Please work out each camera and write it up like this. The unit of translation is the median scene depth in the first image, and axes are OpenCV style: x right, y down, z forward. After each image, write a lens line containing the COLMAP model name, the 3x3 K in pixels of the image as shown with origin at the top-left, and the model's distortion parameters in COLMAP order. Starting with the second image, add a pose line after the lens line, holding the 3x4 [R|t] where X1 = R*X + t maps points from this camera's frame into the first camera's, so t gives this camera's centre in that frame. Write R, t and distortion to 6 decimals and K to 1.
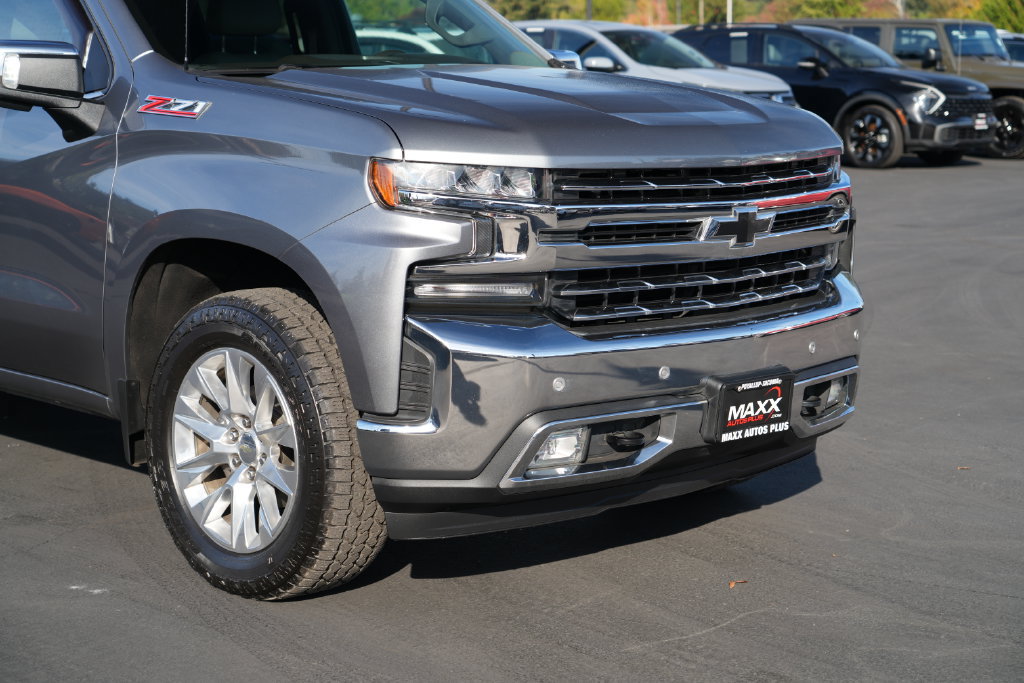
lens RADIAL K [[1862.3, 0, 514.4], [0, 1862.3, 341.9], [0, 0, 1]] dist [-0.031824, 0.000000]
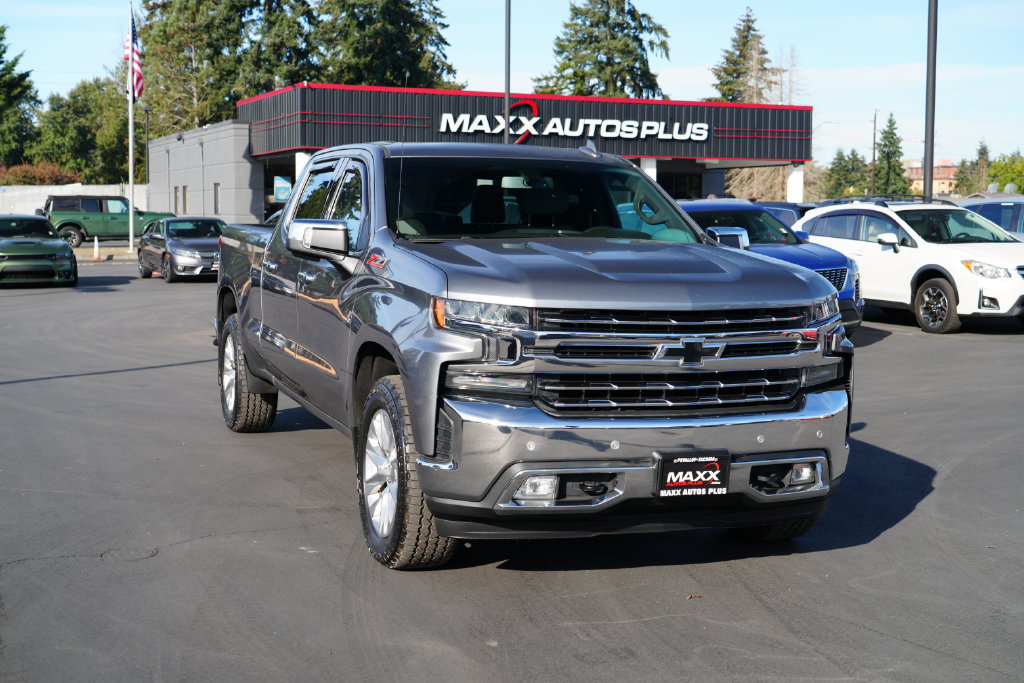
lens RADIAL K [[1379.8, 0, 507.2], [0, 1379.8, 339.7], [0, 0, 1]] dist [0.018758, 0.000000]
pose [[0.905713, 0.047966, -0.421168, 0.454474], [-0.074569, 0.996112, -0.046913, -0.009334], [0.417281, 0.073896, 0.905768, -0.053397]]
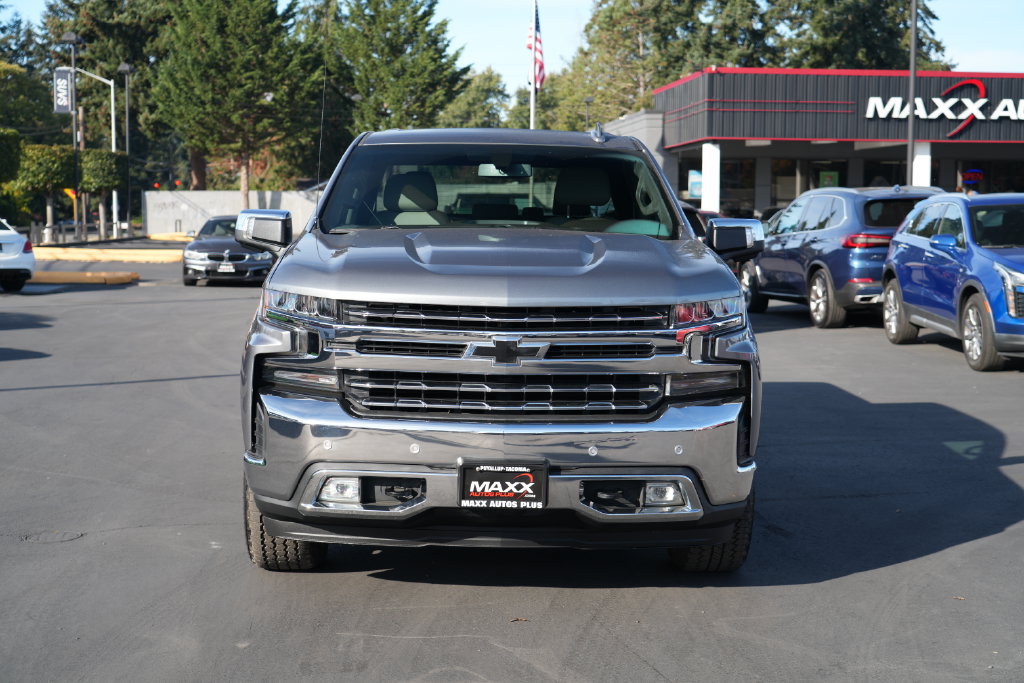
lens RADIAL K [[1524.9, 0, 515.0], [0, 1524.9, 348.8], [0, 0, 1]] dist [0.005992, 0.000000]
pose [[0.724474, 0.070275, -0.685710, 0.894785], [-0.113592, 0.993361, -0.018209, -0.044733], [0.679878, 0.091083, 0.727647, 0.199108]]
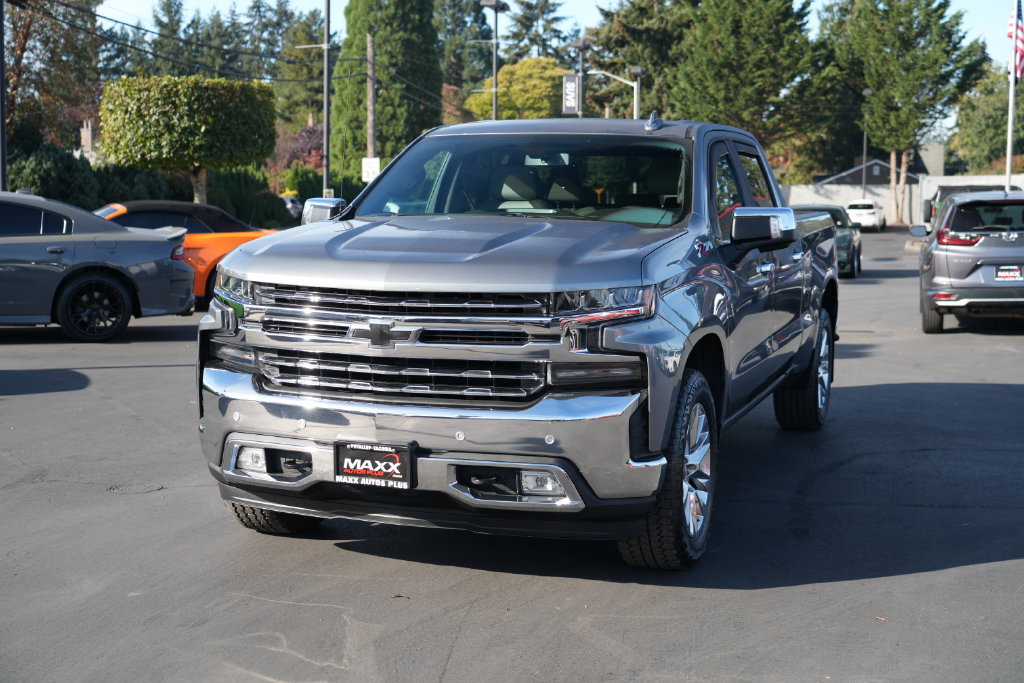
lens RADIAL K [[1473.9, 0, 513.5], [0, 1473.9, 339.4], [0, 0, 1]] dist [-0.007345, 0.000000]
pose [[0.436801, 0.089787, -0.895066, 1.164303], [-0.143727, 0.989190, 0.029089, -0.105373], [0.888002, 0.115939, 0.444984, 0.601794]]
